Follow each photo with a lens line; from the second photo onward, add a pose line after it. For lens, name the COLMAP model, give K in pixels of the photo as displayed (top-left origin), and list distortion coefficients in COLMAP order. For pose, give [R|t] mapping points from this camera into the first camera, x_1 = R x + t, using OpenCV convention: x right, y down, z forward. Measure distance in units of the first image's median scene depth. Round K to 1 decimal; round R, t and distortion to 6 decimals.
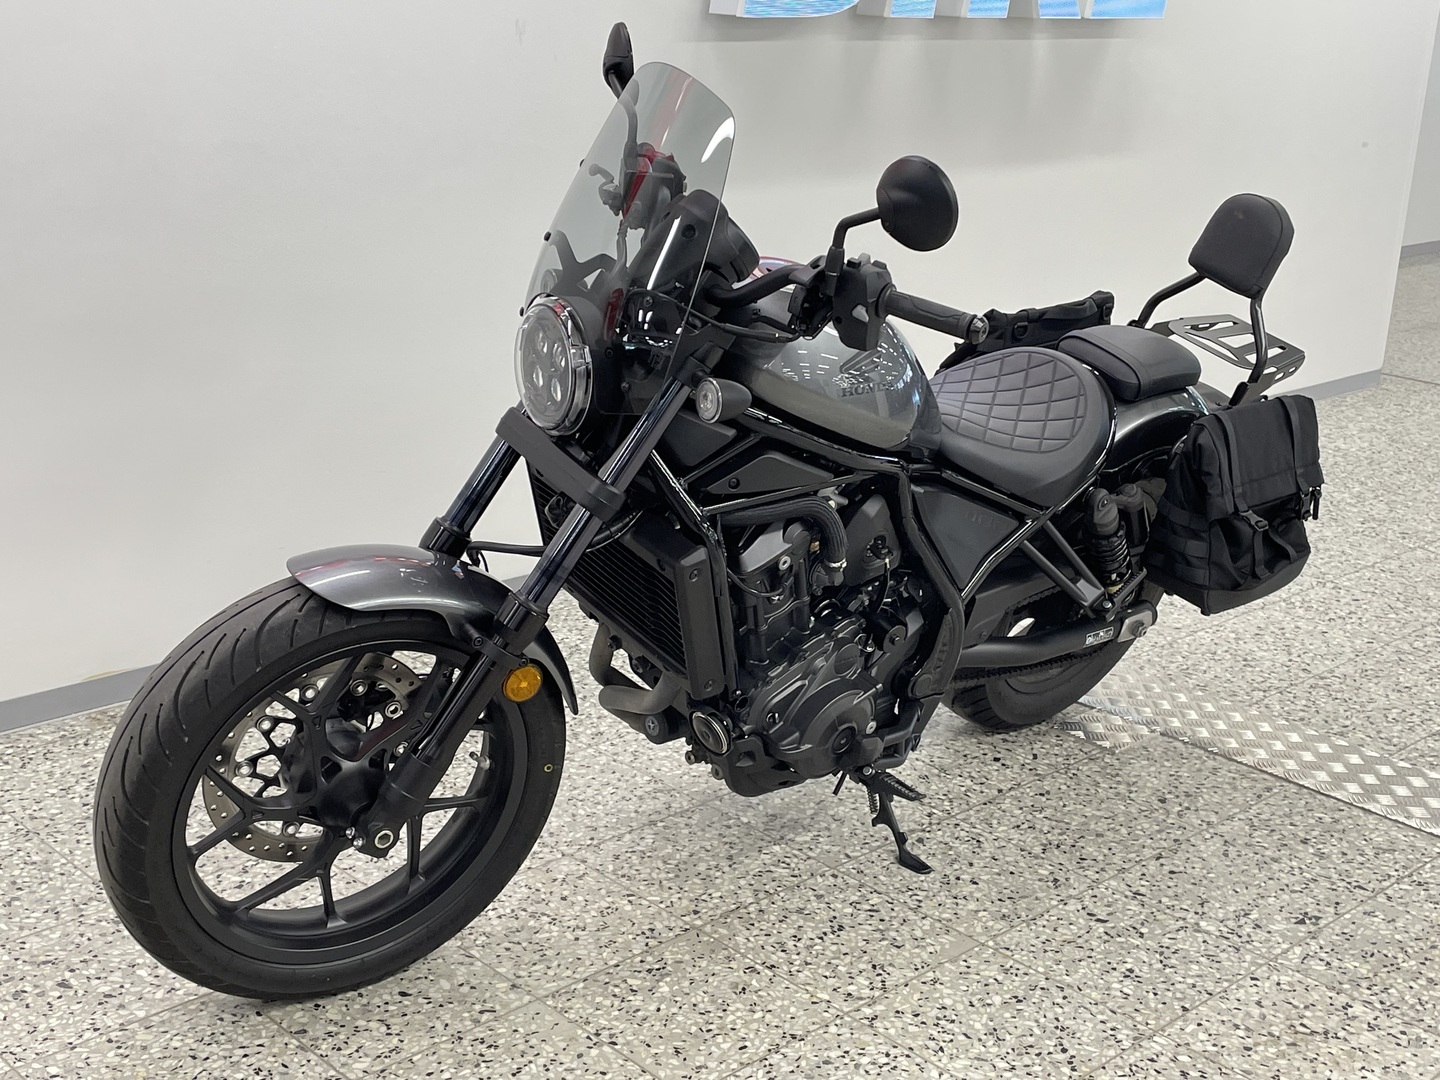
lens RADIAL K [[1886.1, 0, 734.4], [0, 1886.1, 541.0], [0, 0, 1]] dist [0.066297, 0.000000]
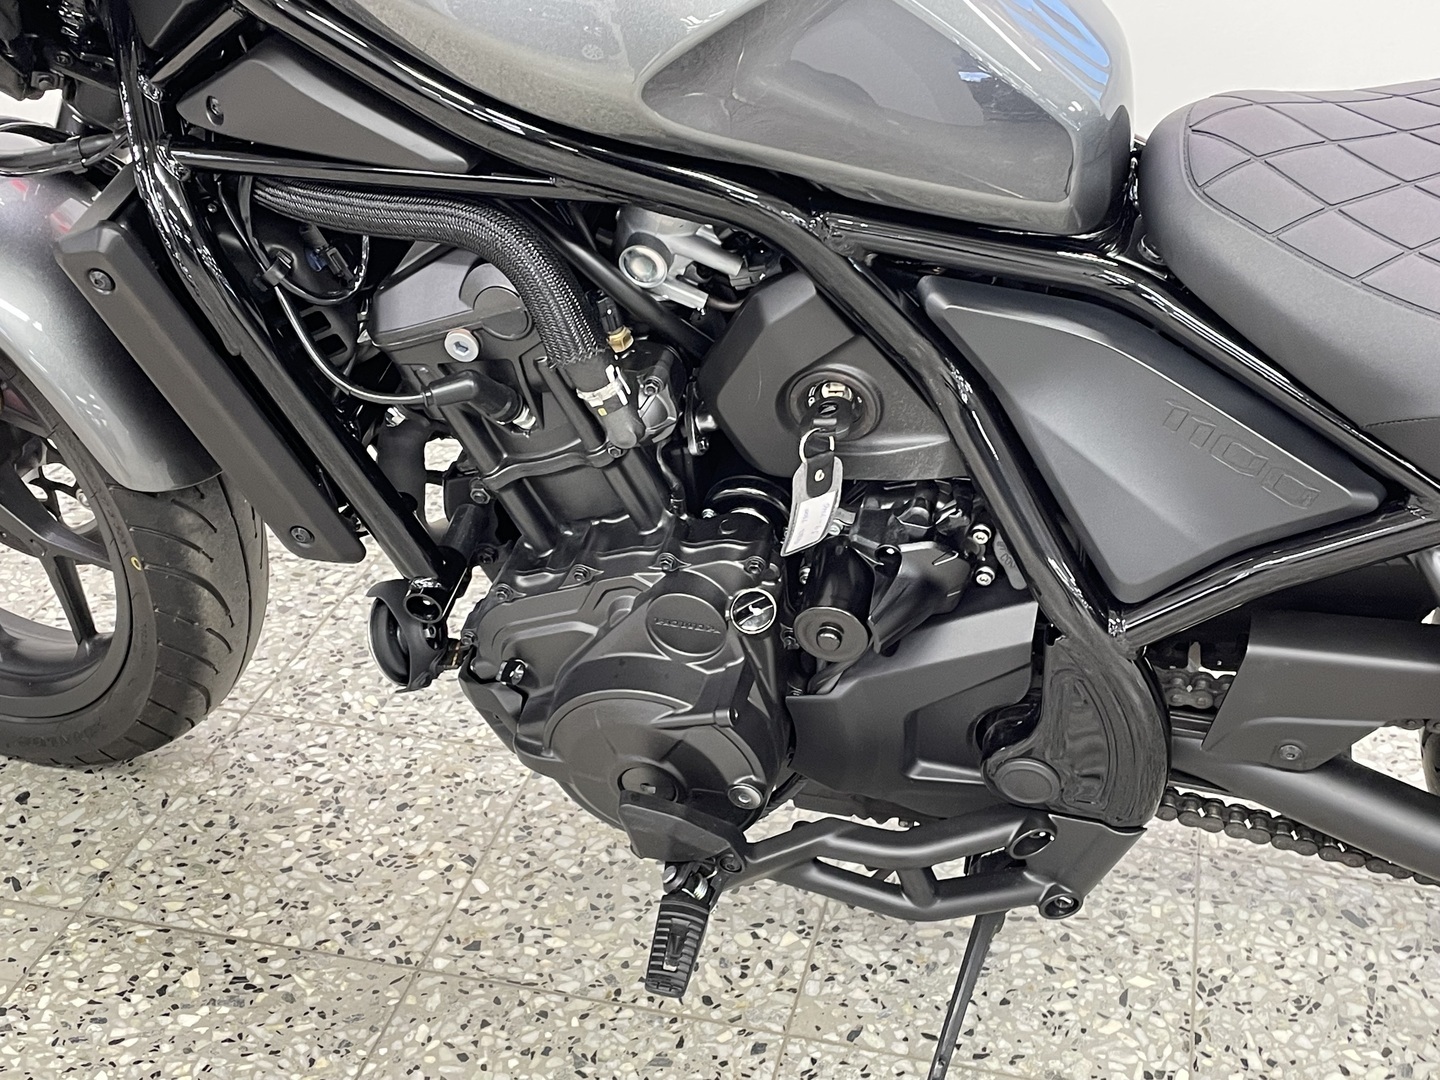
lens RADIAL K [[1886.1, 0, 717.0], [0, 1886.1, 542.0], [0, 0, 1]] dist [0.066297, 0.000000]
pose [[0.518534, 0.371342, -0.770213, 0.374508], [-0.232608, 0.928063, 0.290847, -0.079815], [0.822810, 0.028344, 0.567609, 0.725374]]
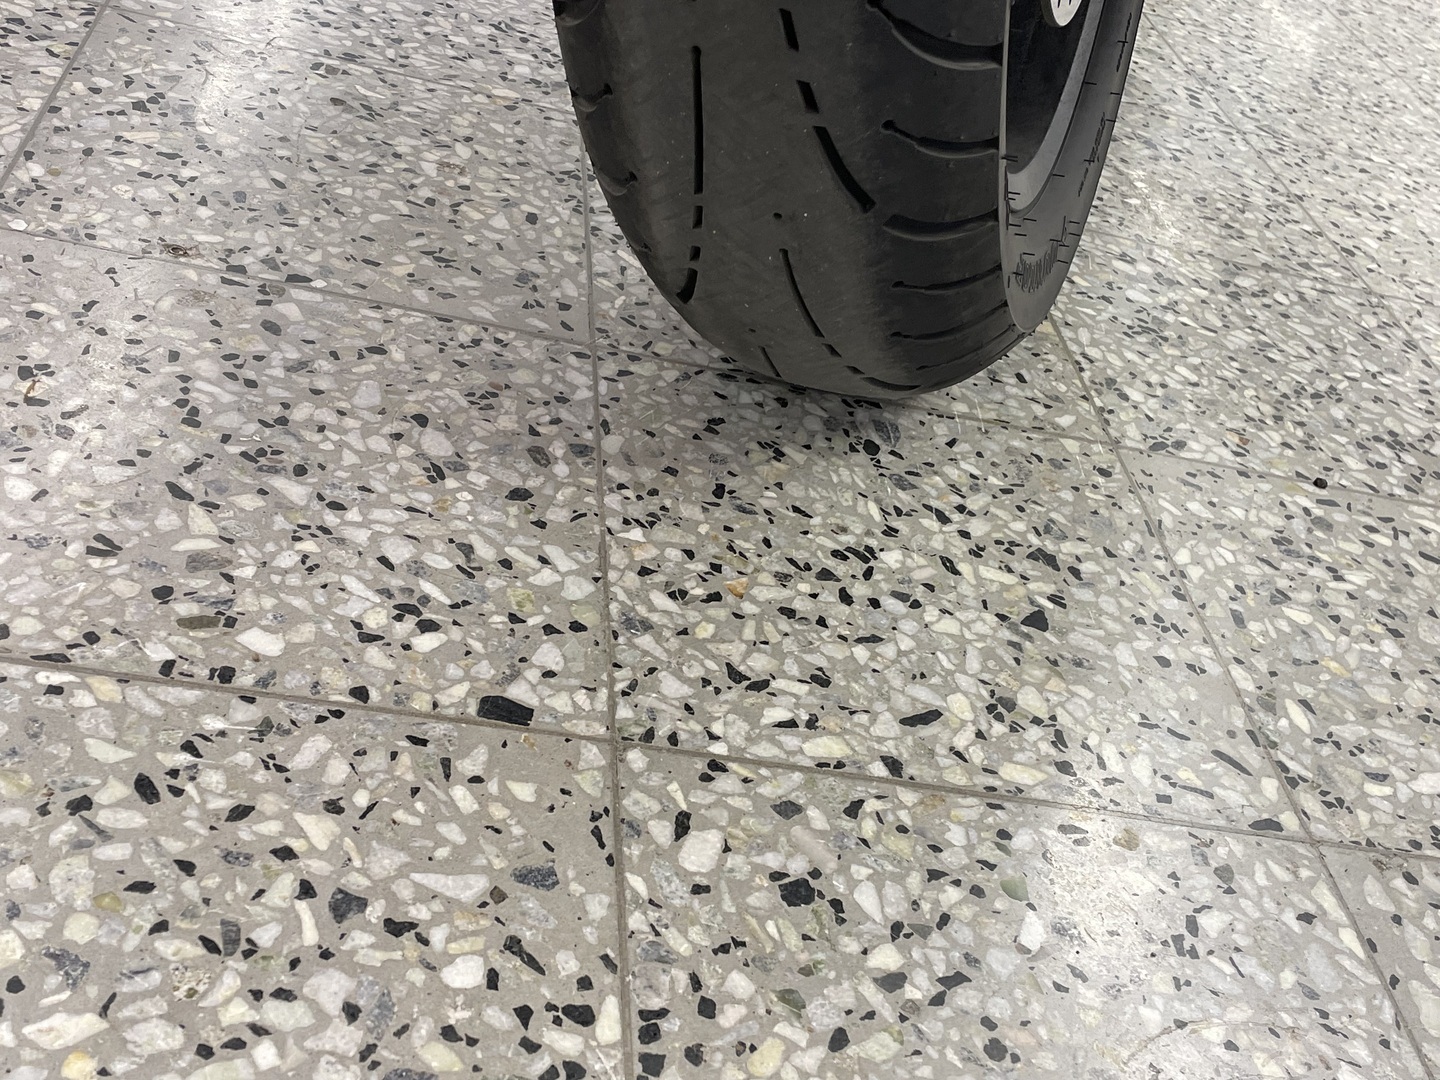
lens RADIAL K [[1671.3, 0, 722.4], [0, 1671.3, 518.1], [0, 0, 1]] dist [0.068495, 0.000000]
pose [[0.624511, -0.343499, 0.701424, -0.226187], [0.003199, 0.899208, 0.437509, 0.136689], [-0.781010, -0.270986, 0.562664, 0.621358]]
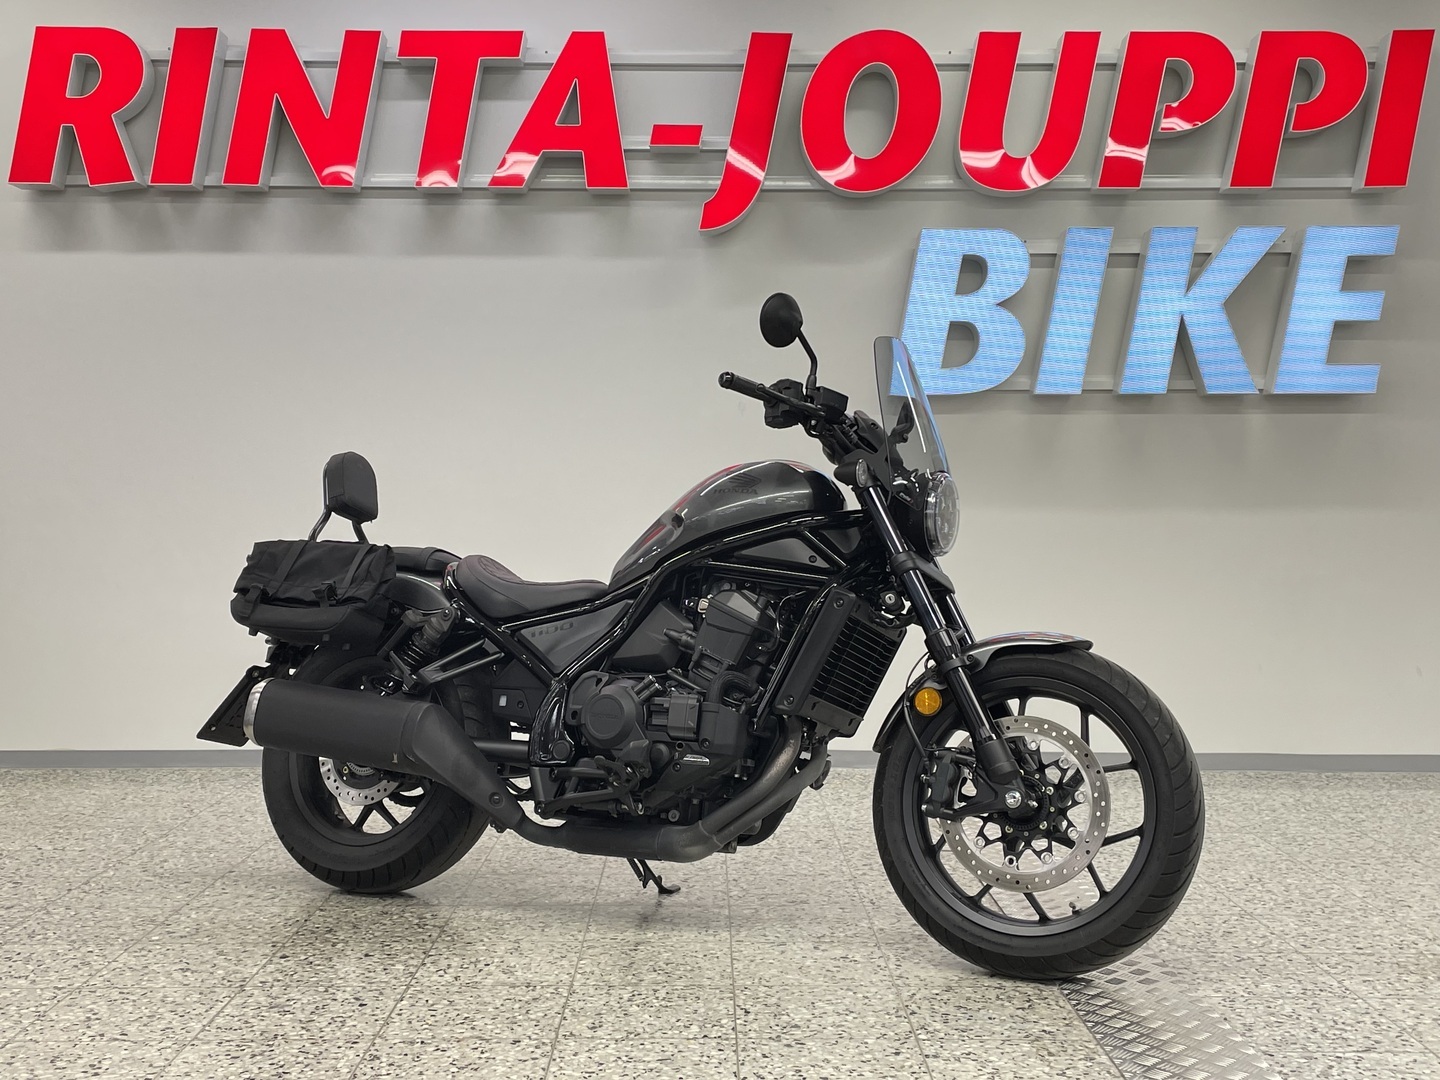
lens RADIAL K [[1674.6, 0, 715.2], [0, 1674.6, 501.8], [0, 0, 1]] dist [0.080719, 0.000000]
pose [[0.714924, -0.047019, -0.697619, 1.160280], [-0.181163, 0.951208, -0.249767, 0.239552], [0.675324, 0.304947, 0.671524, 0.004392]]
